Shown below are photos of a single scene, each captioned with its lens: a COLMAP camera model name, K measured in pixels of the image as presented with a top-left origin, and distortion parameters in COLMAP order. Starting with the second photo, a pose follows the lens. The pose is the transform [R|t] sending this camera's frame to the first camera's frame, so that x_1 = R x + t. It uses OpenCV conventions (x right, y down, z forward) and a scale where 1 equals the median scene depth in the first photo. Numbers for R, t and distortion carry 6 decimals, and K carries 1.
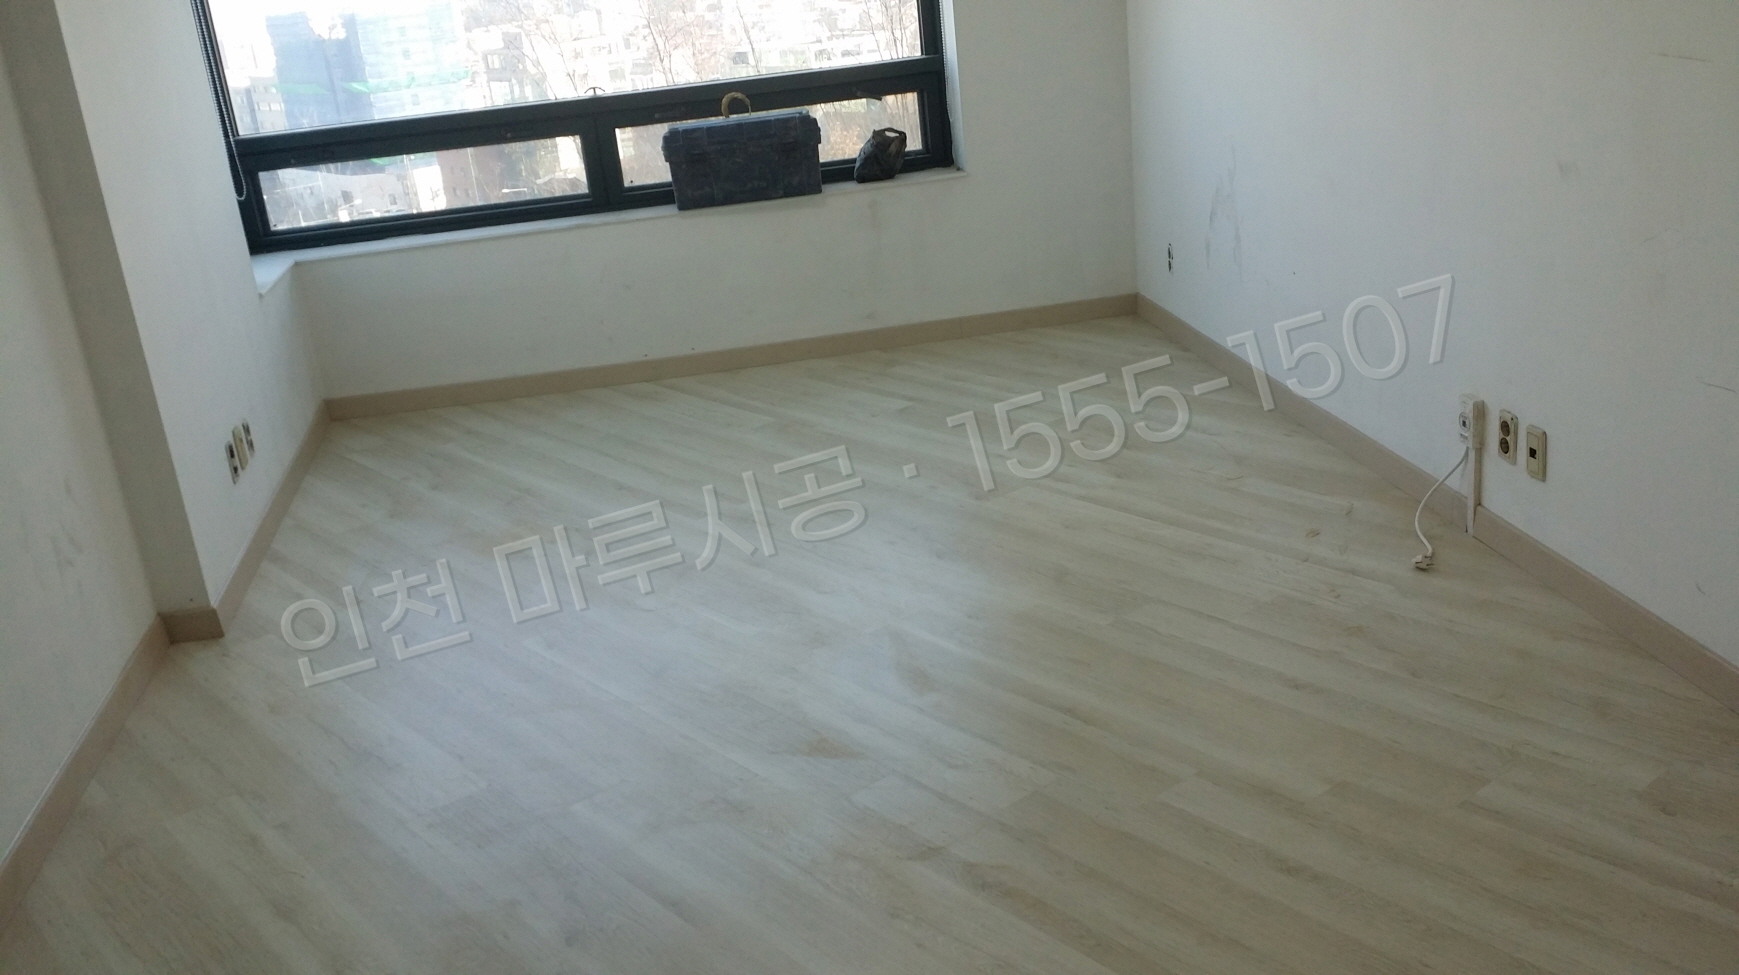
lens RADIAL K [[1610.0, 0, 877.2], [0, 1610.0, 499.4], [0, 0, 1]] dist [0.159398, -0.412992]
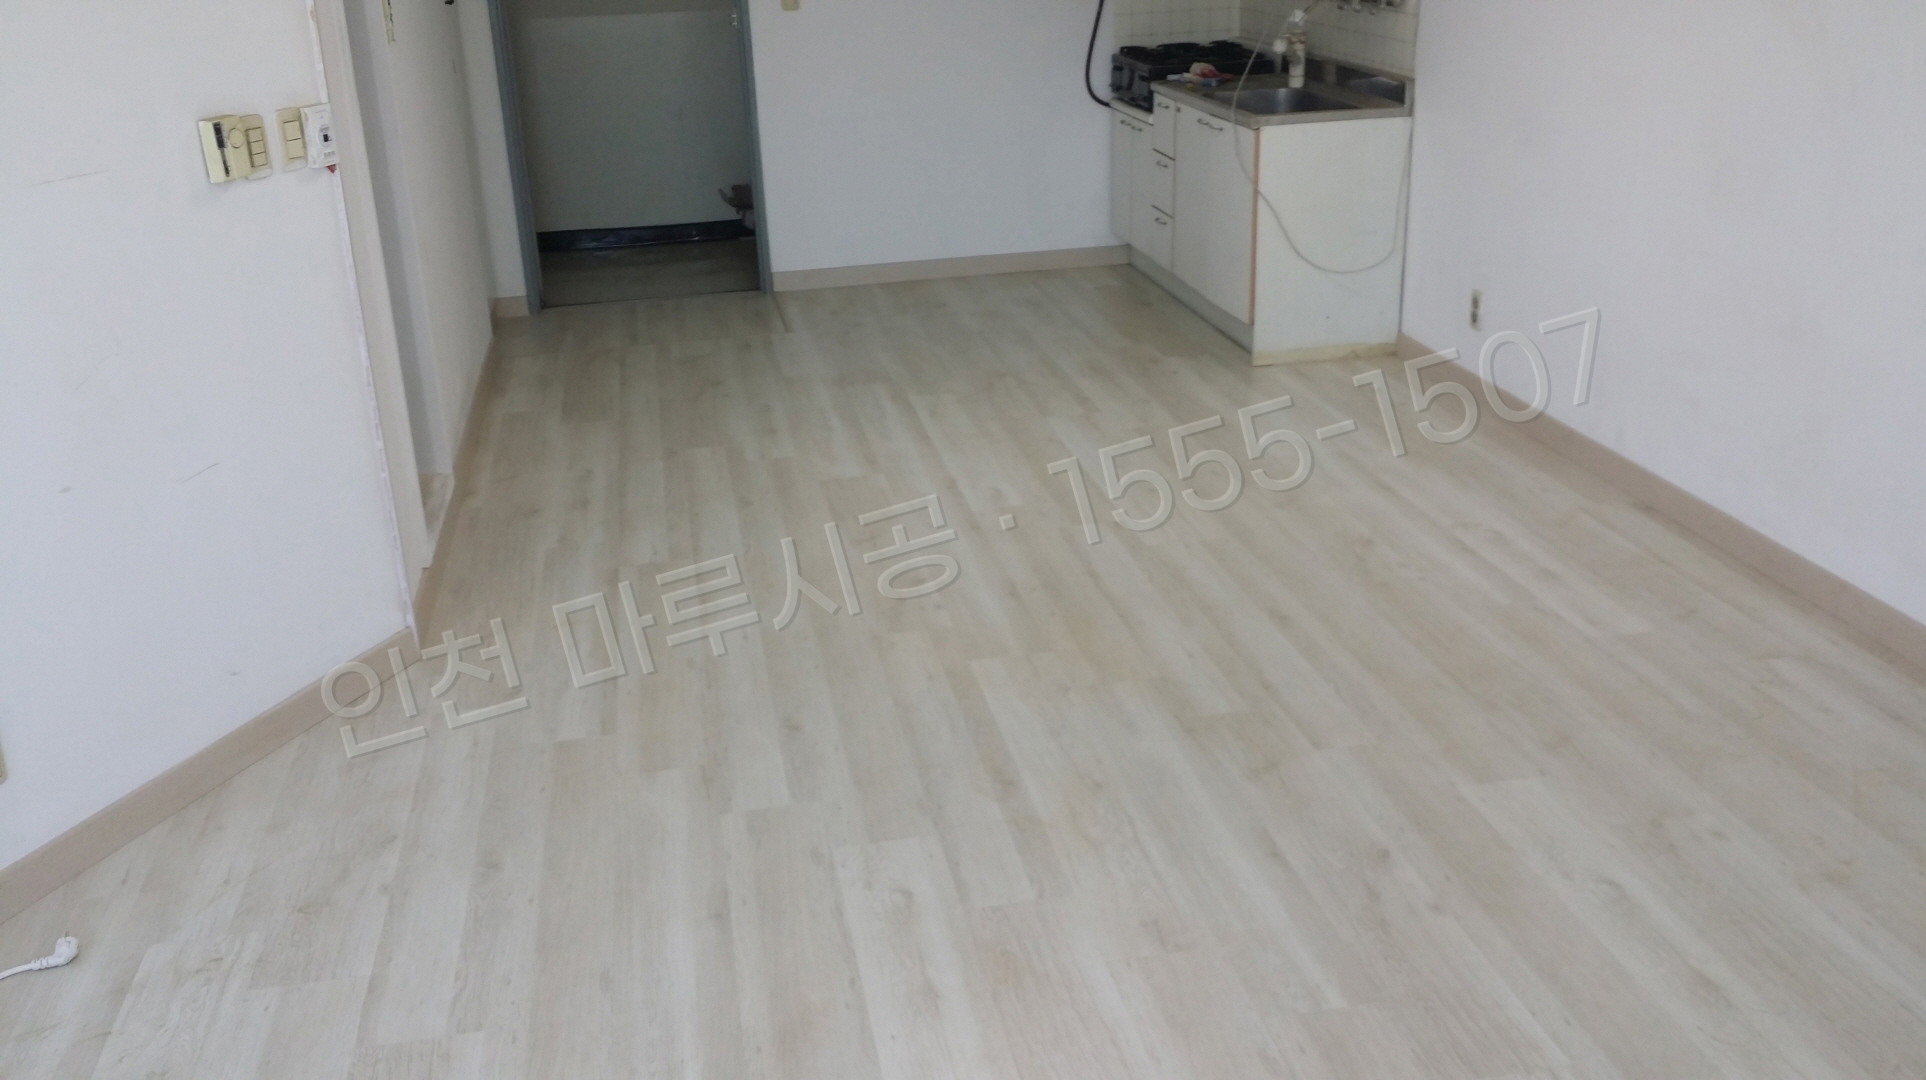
lens RADIAL K [[1783.1, 0, 971.5], [0, 1783.1, 553.1], [0, 0, 1]] dist [0.159398, -0.412992]
pose [[-0.860330, -0.043772, 0.507854, -0.308965], [0.286442, 0.782607, 0.552700, -0.332783], [-0.421643, 0.620975, -0.660762, 1.013413]]
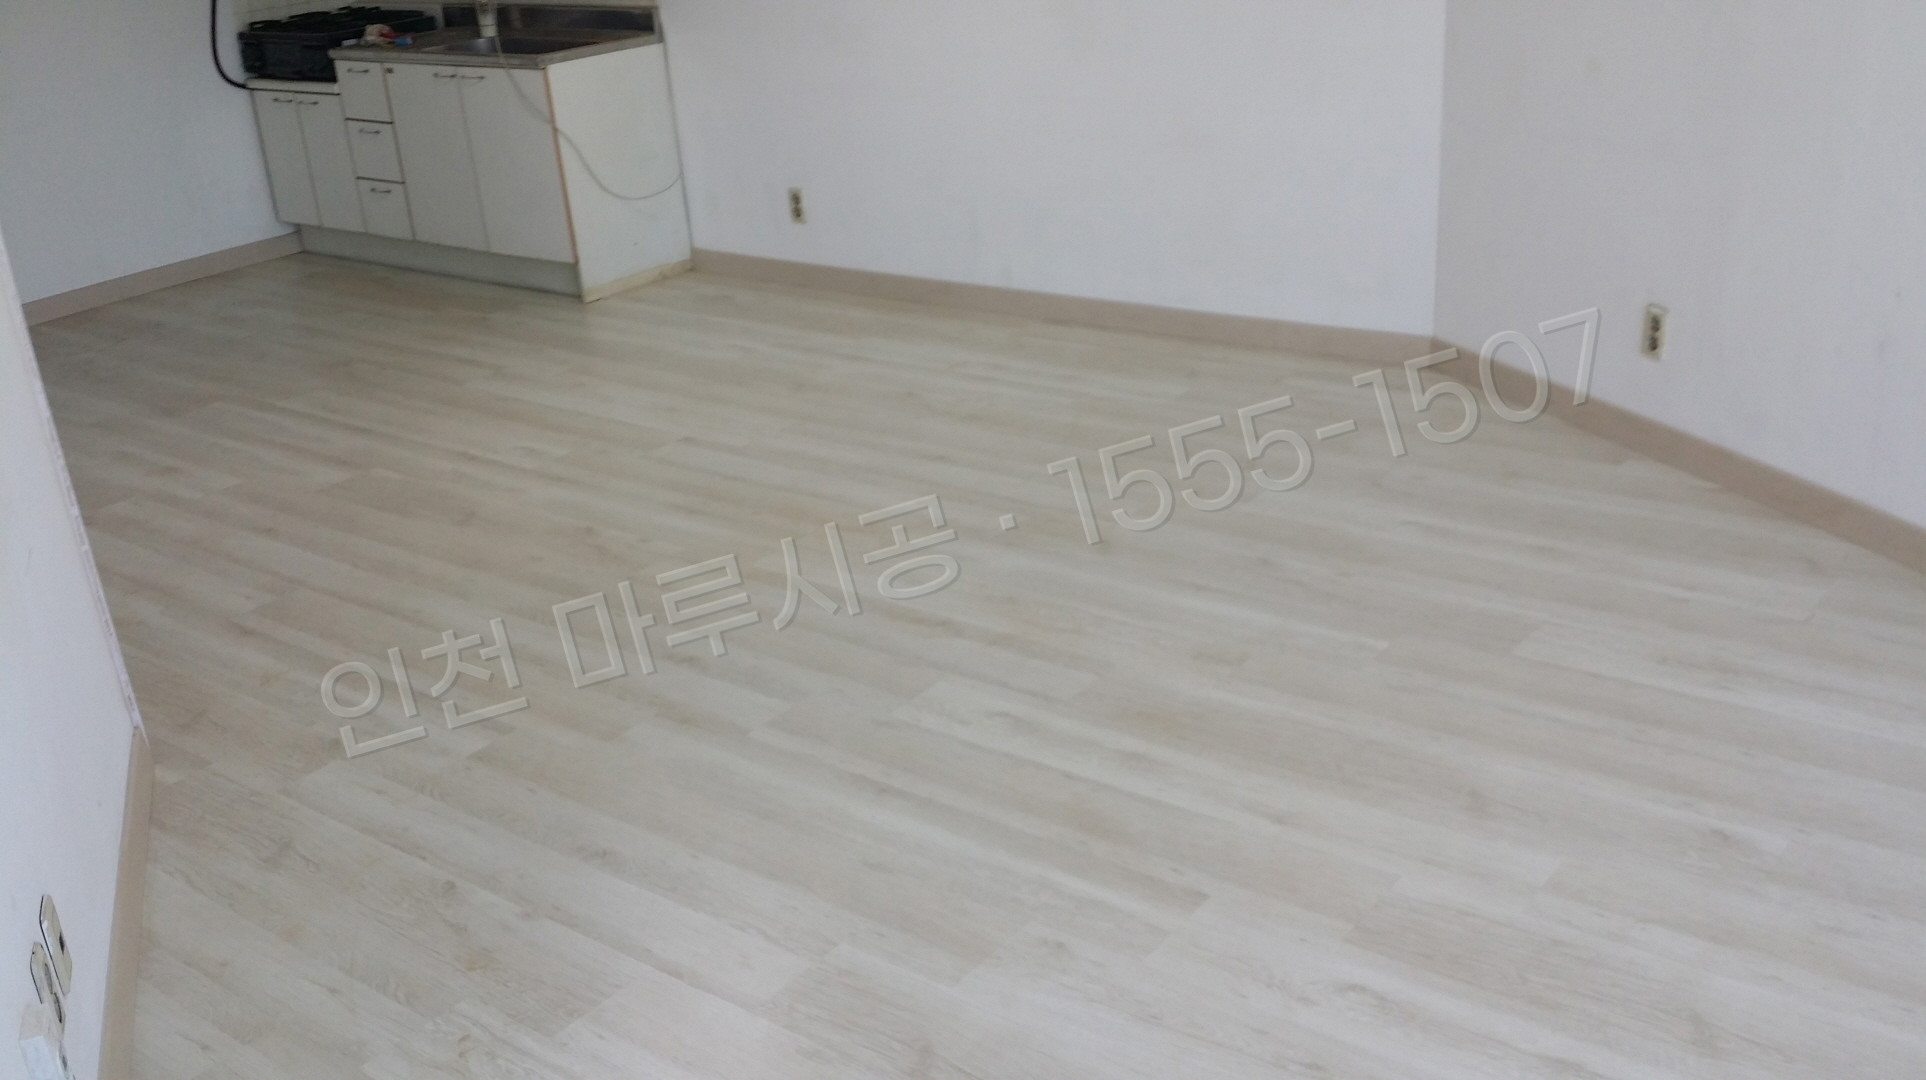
lens RADIAL K [[1783.1, 0, 971.5], [0, 1783.1, 553.1], [0, 0, 1]] dist [0.159398, -0.412992]
pose [[-0.963119, 0.245138, -0.110943, 0.104926], [0.104459, 0.720612, 0.685424, -0.408006], [0.247970, 0.648556, -0.719643, 1.127972]]
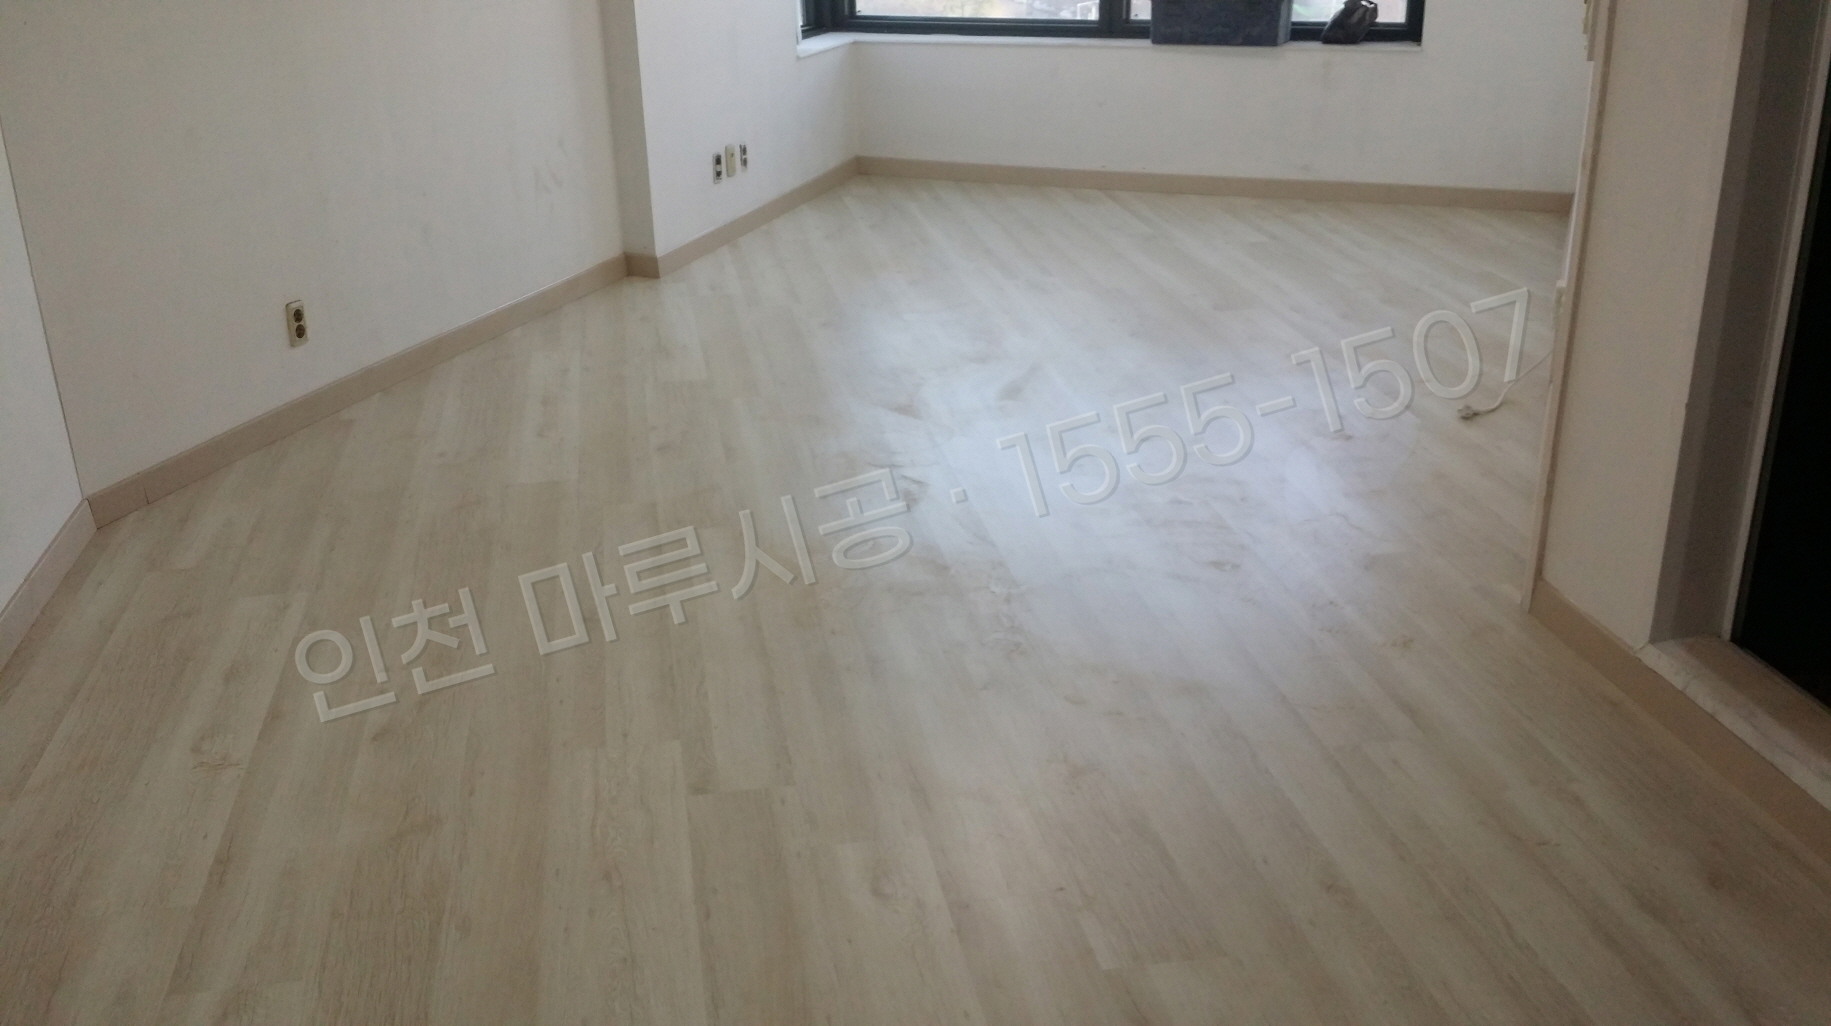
lens RADIAL K [[1733.2, 0, 915.5], [0, 1733.2, 513.0], [0, 0, 1]] dist [0.148441, -0.451596]
pose [[0.864007, 0.263389, -0.429089, 0.449501], [-0.233981, 0.964681, 0.121013, 0.040219], [0.445808, -0.004158, 0.895119, -0.236857]]
